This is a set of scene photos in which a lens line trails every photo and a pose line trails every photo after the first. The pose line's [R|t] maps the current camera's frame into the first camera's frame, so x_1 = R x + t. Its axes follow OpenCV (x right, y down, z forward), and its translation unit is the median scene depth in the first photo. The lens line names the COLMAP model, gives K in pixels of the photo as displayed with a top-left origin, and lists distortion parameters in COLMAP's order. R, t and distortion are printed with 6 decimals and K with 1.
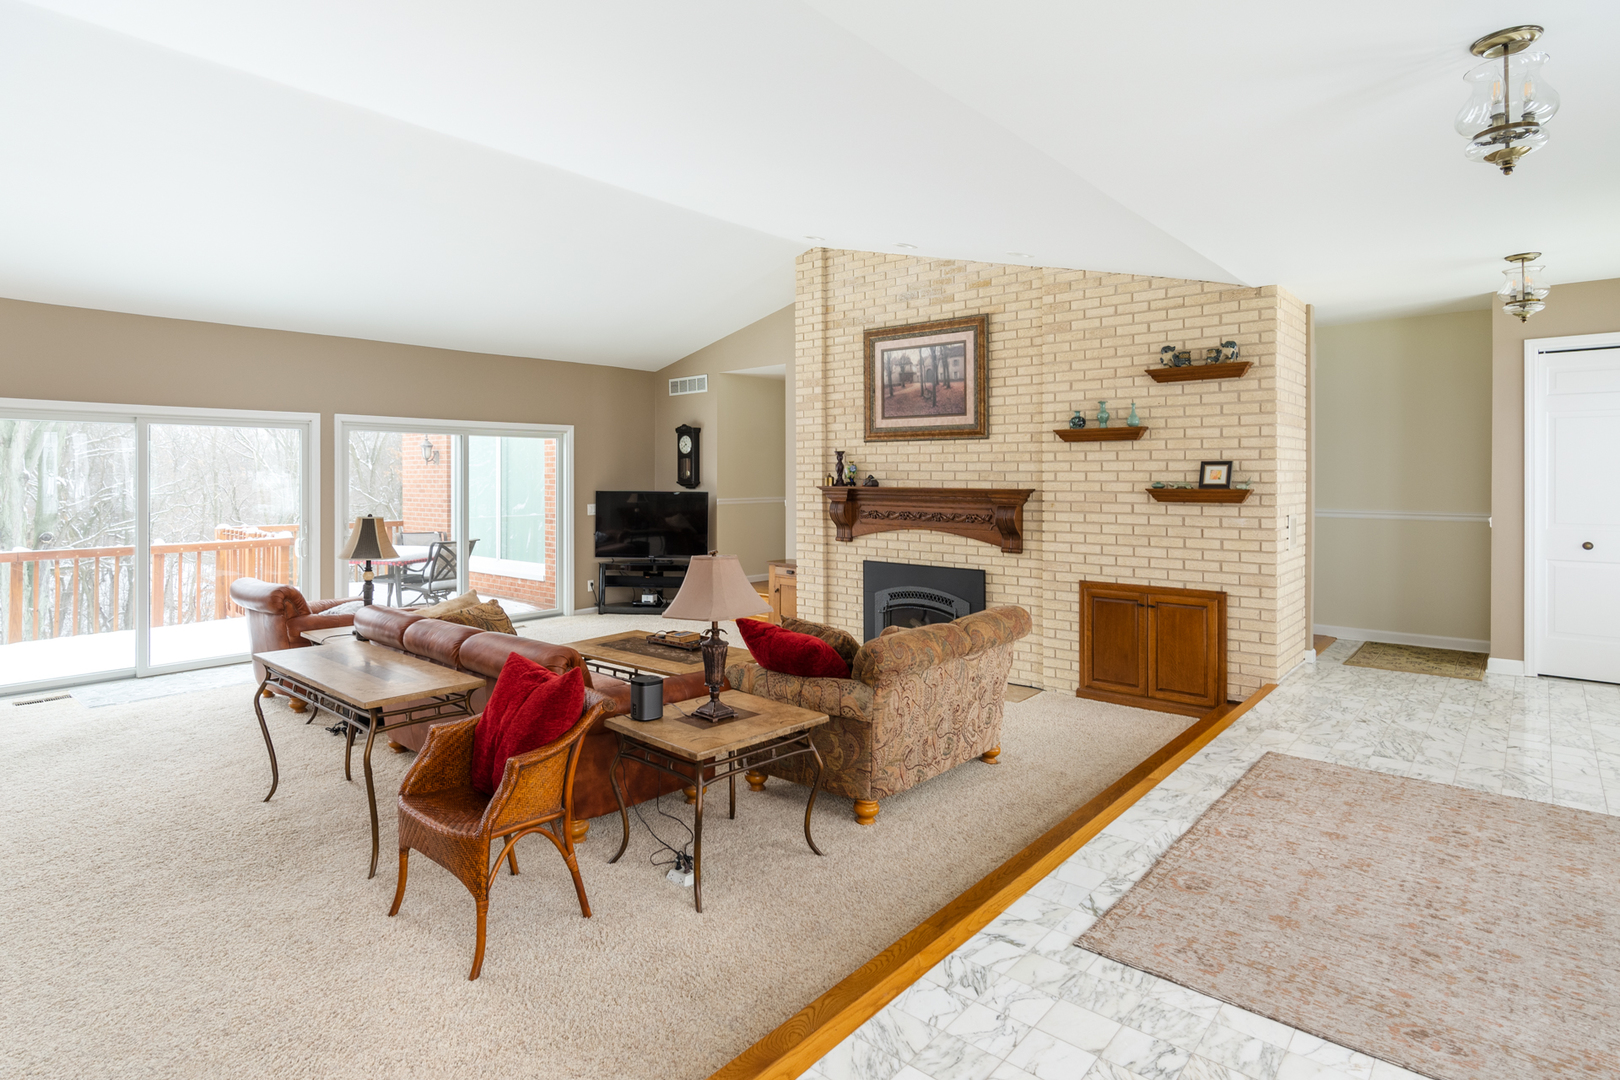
lens RADIAL K [[853.4, 0, 811.3], [0, 853.4, 487.8], [0, 0, 1]] dist [0.000642, -0.000123]
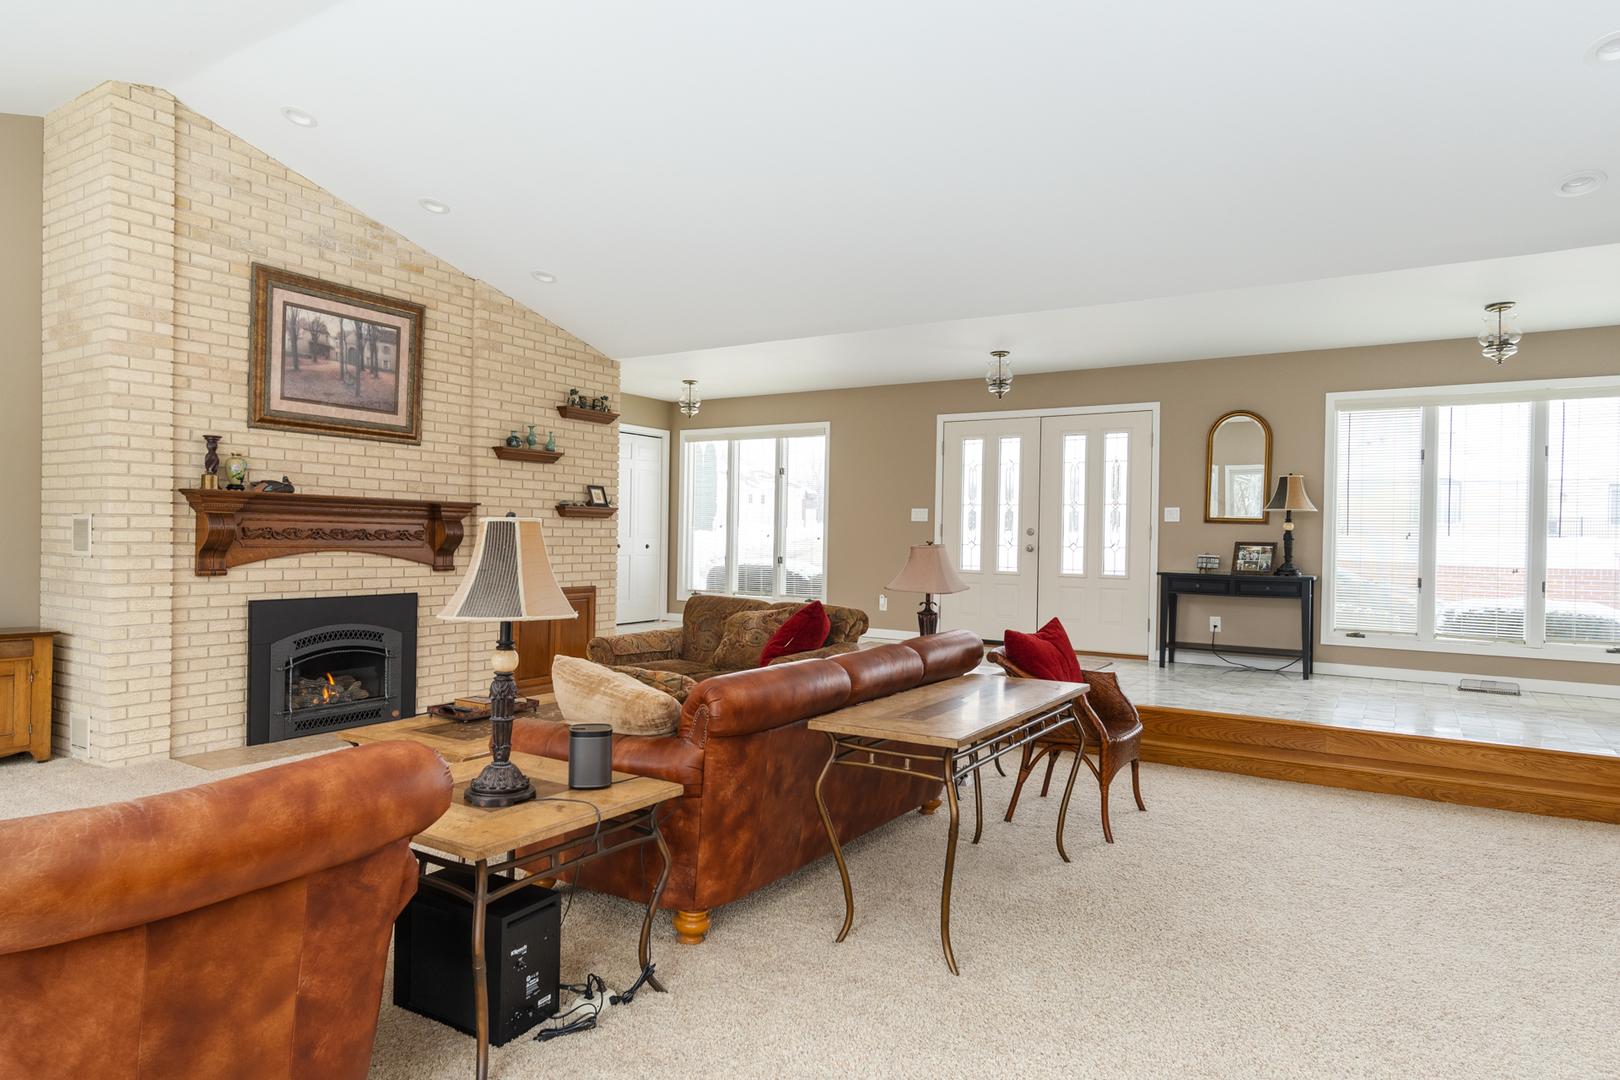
lens RADIAL K [[944.9, 0, 810.0], [0, 944.9, 540.0], [0, 0, 1]] dist [0.003623, 0.001644]
pose [[-0.153653, -0.015209, 0.988008, -0.812262], [-0.010123, 0.999853, 0.013817, 0.023042], [-0.988073, -0.007879, -0.153785, 0.726994]]
